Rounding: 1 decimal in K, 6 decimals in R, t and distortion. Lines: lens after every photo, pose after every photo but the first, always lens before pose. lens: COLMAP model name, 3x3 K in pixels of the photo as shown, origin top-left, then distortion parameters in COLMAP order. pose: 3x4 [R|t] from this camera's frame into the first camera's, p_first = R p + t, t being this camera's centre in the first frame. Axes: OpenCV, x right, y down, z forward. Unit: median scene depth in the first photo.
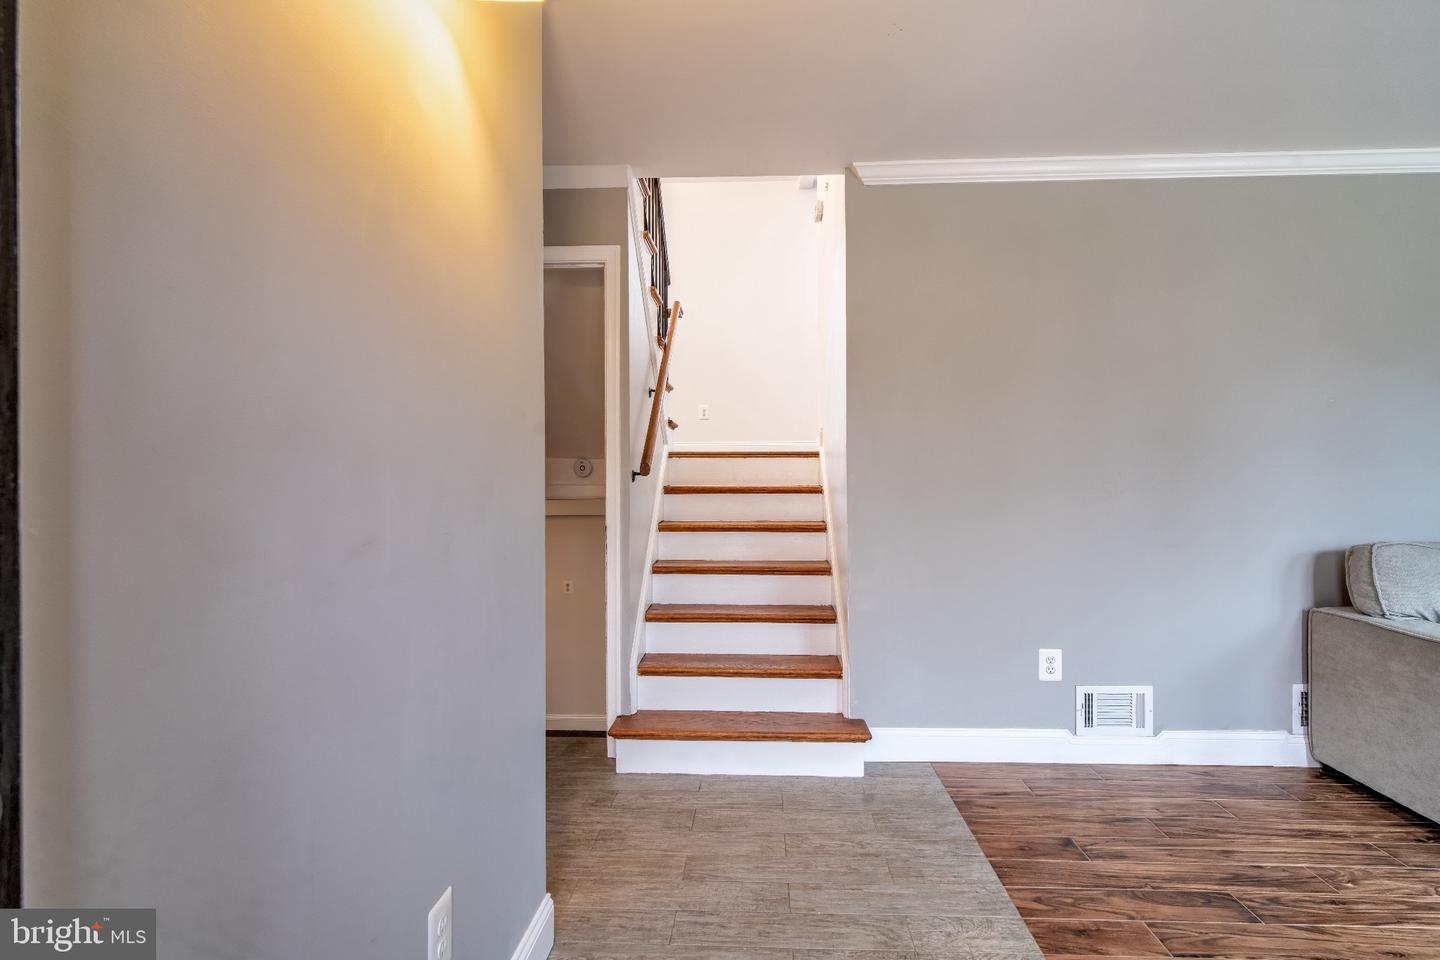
lens RADIAL K [[748.3, 0, 718.0], [0, 748.3, 480.4], [0, 0, 1]] dist [-0.001122, -0.001210]
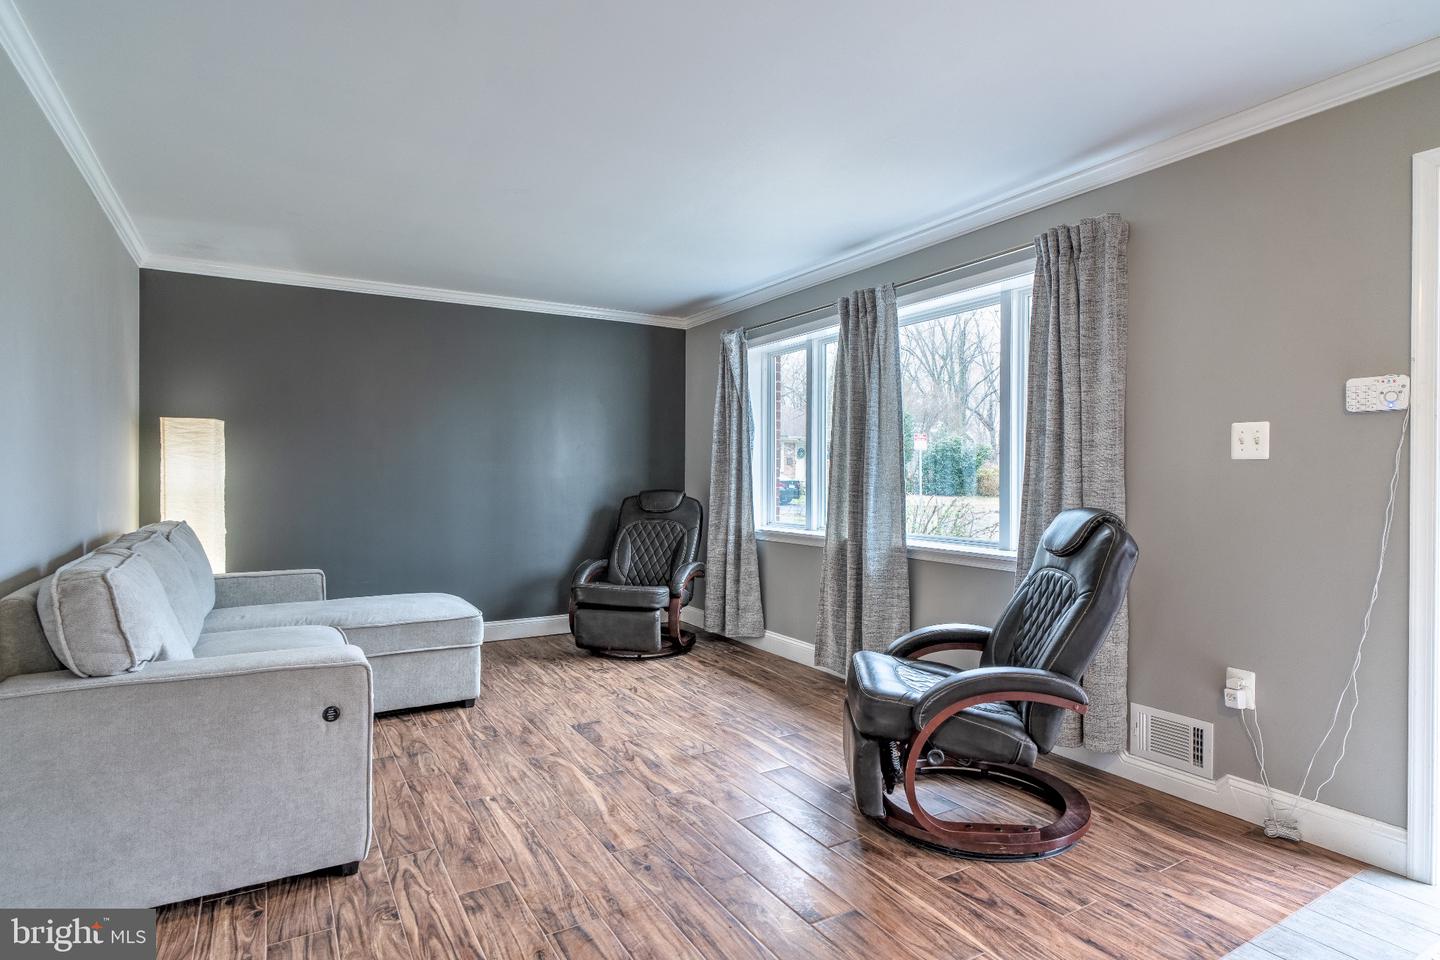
lens RADIAL K [[748.3, 0, 718.0], [0, 748.3, 480.4], [0, 0, 1]] dist [-0.001122, -0.001210]
pose [[-0.559234, -0.004518, 0.828997, -0.039291], [0.004465, 0.999954, 0.008462, -0.008290], [-0.828998, 0.008434, -0.559189, 0.937995]]
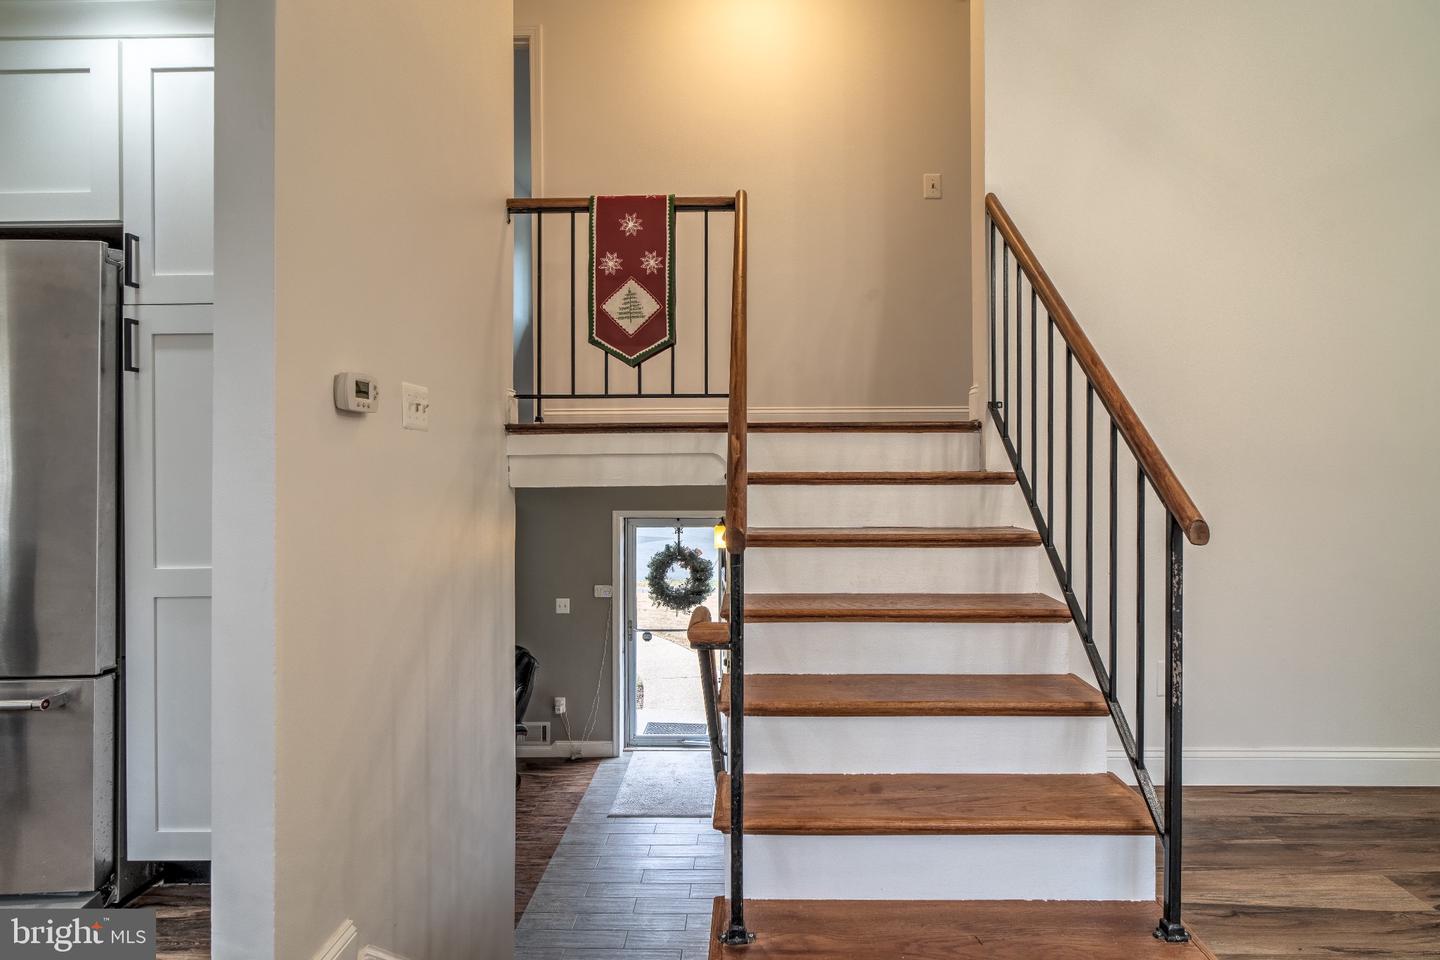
lens RADIAL K [[748.3, 0, 718.0], [0, 748.3, 480.4], [0, 0, 1]] dist [-0.001122, -0.001210]
pose [[-0.999121, 0.003806, -0.041747, -0.026524], [0.003344, 0.999933, 0.011118, -0.487717], [0.041787, 0.010968, -0.999066, 2.291250]]
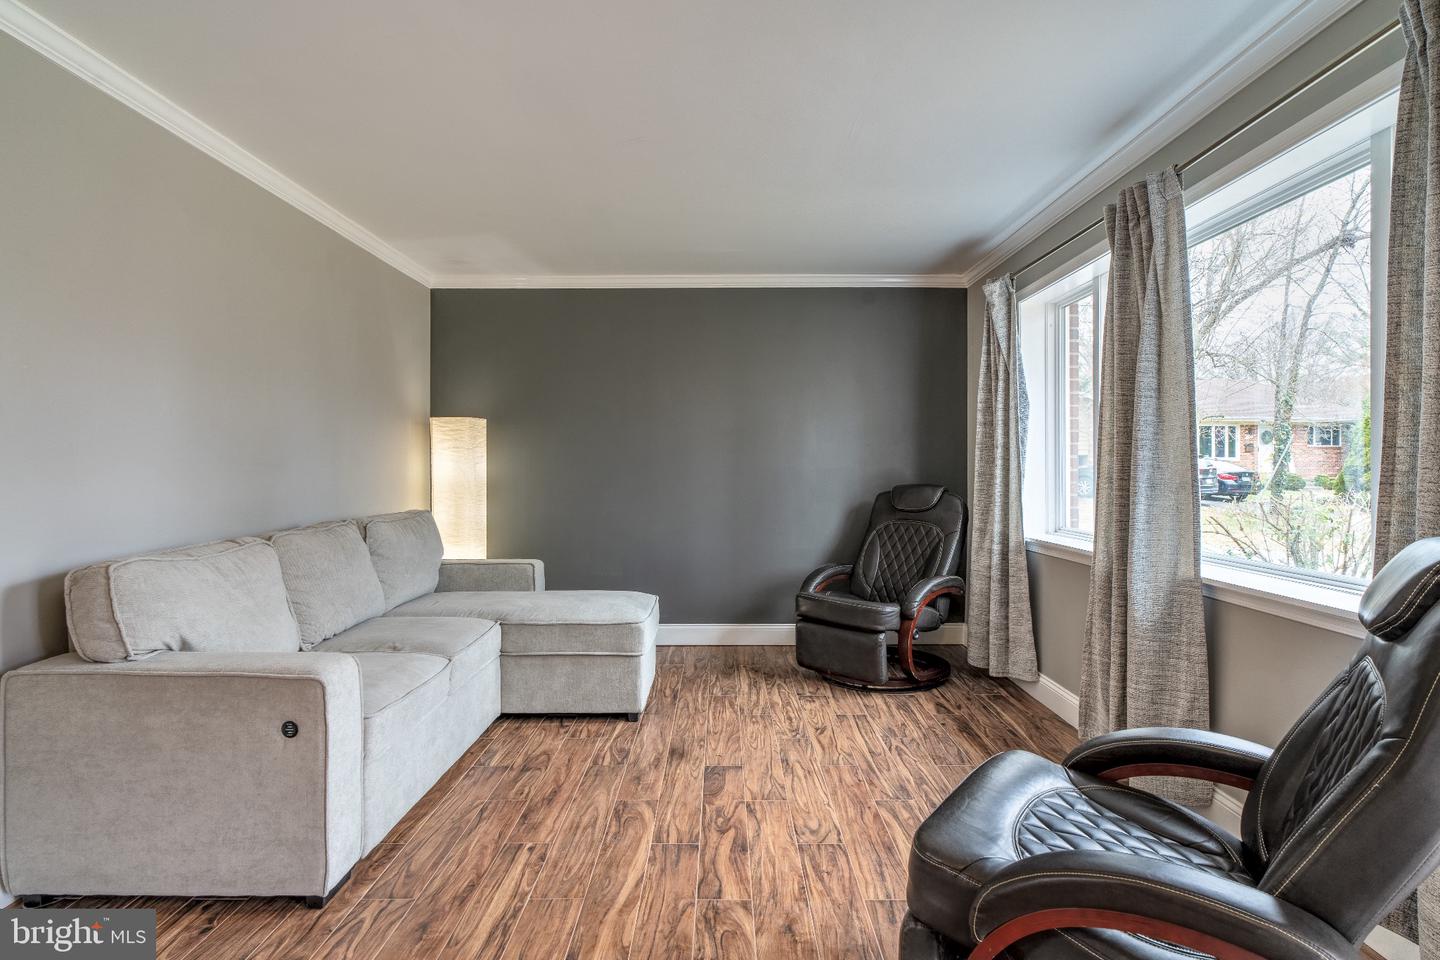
lens RADIAL K [[748.9, 0, 734.6], [0, 748.9, 466.4], [0, 0, 1]] dist [-0.001706, -0.000895]
pose [[-0.068680, 0.002610, 0.997635, 0.092431], [0.008912, 0.999958, -0.002003, -0.006410], [-0.997599, 0.008754, -0.068700, 0.439257]]
